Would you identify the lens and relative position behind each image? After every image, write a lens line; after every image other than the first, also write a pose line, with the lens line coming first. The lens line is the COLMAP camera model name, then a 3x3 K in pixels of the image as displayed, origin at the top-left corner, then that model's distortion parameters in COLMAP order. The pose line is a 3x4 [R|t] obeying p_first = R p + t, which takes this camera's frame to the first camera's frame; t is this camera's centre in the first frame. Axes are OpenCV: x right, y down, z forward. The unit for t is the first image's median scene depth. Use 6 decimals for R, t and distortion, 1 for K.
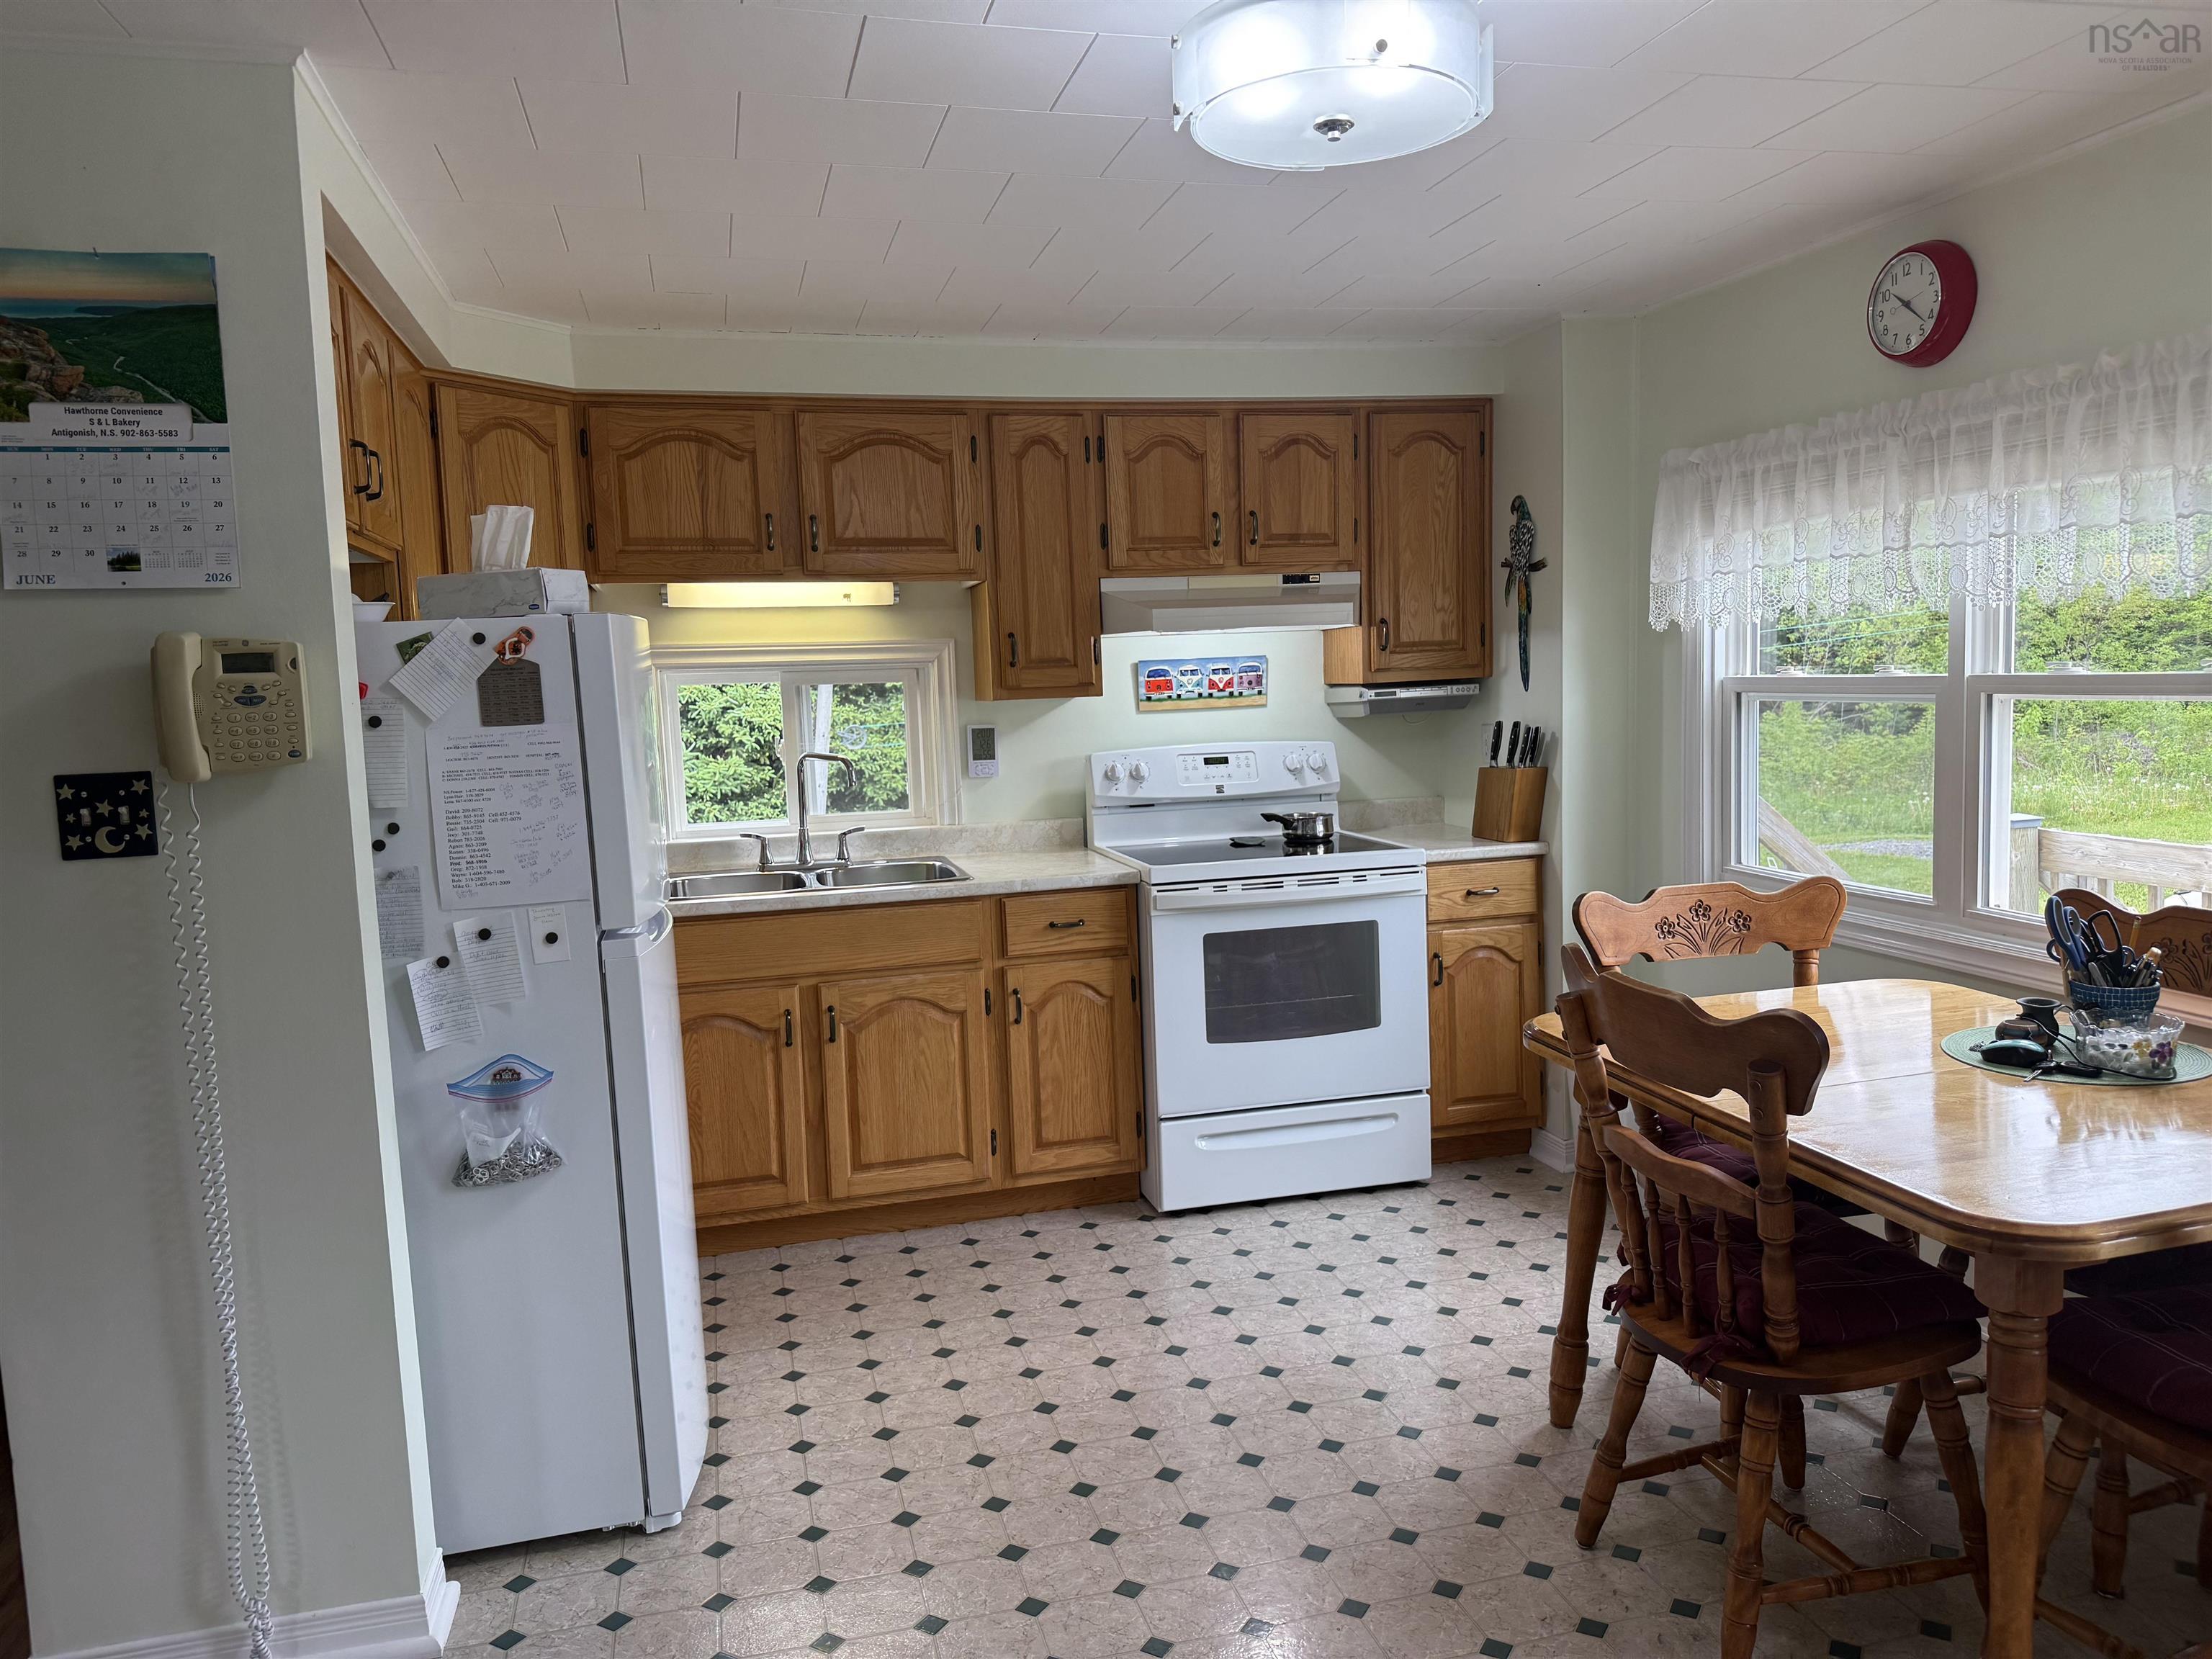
lens RADIAL K [[1548.5, 0, 1178.7], [0, 1548.5, 815.7], [0, 0, 1]] dist [0.031276, -0.041392]
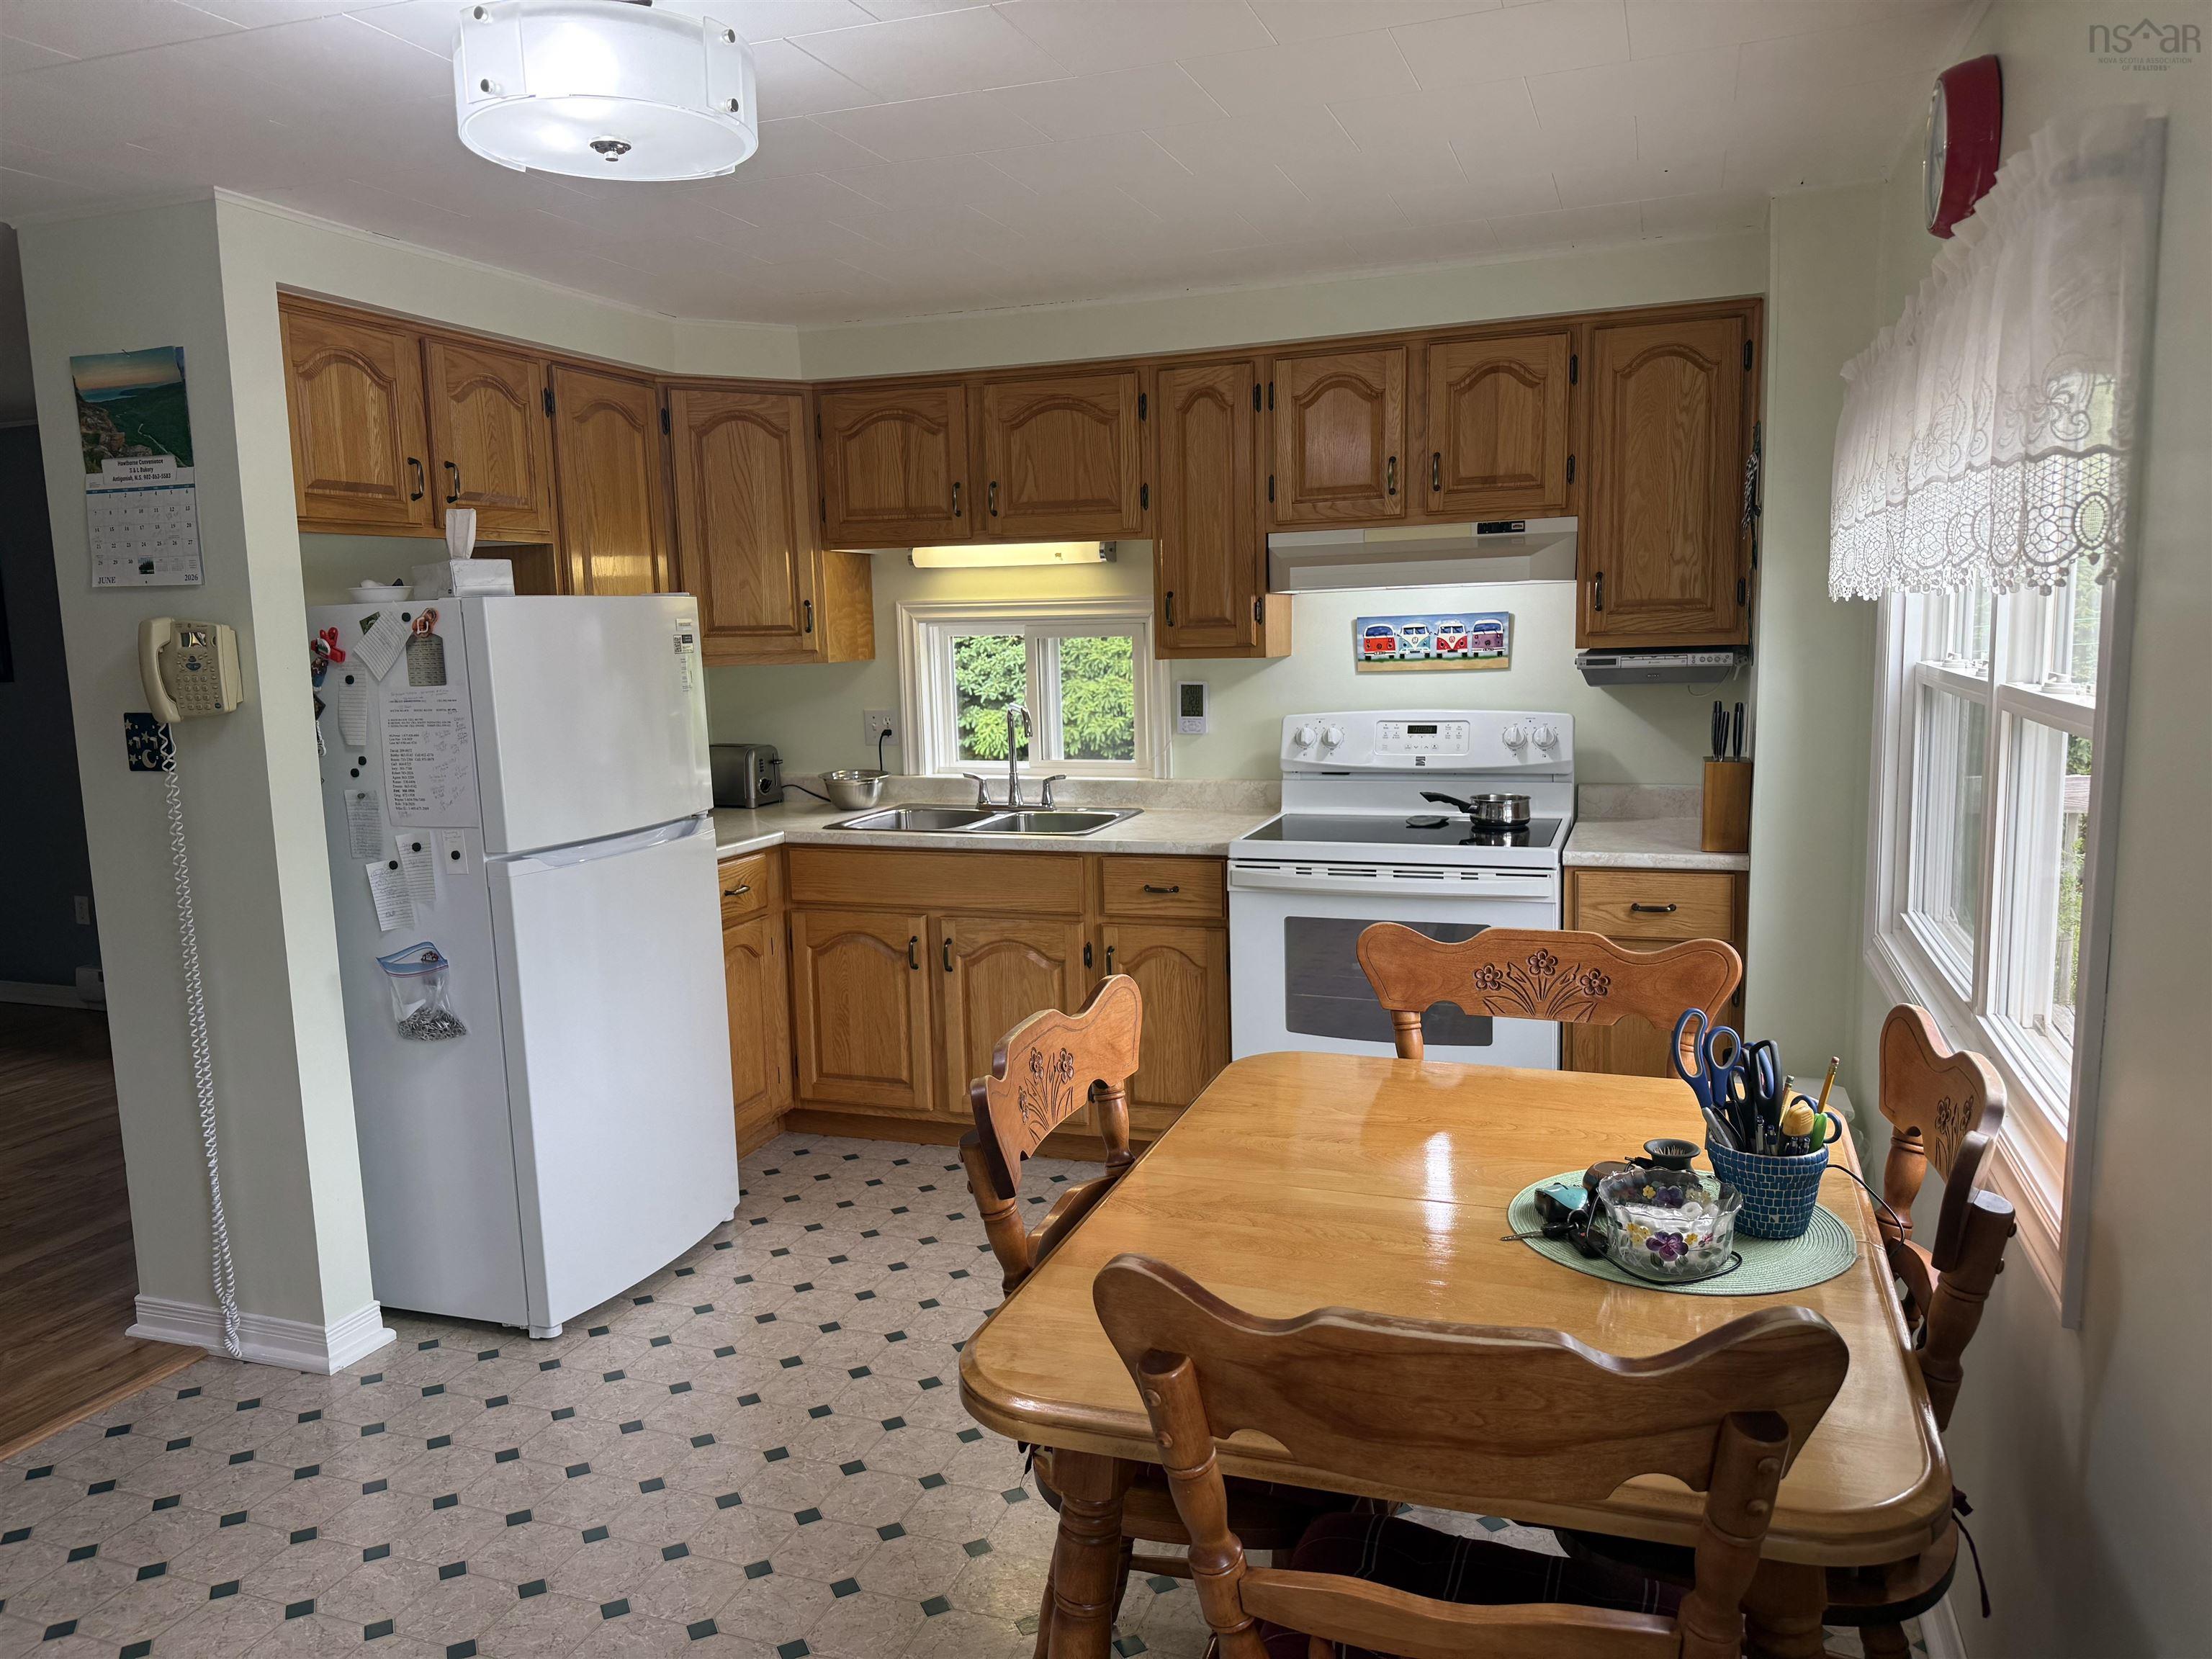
lens RADIAL K [[1548.5, 0, 1108.8], [0, 1548.5, 822.2], [0, 0, 1]] dist [0.031276, -0.041392]
pose [[0.817024, 0.090048, -0.569528, 0.457256], [-0.057387, 0.995525, 0.075077, -0.044830], [0.573740, -0.028656, 0.818536, 0.165744]]
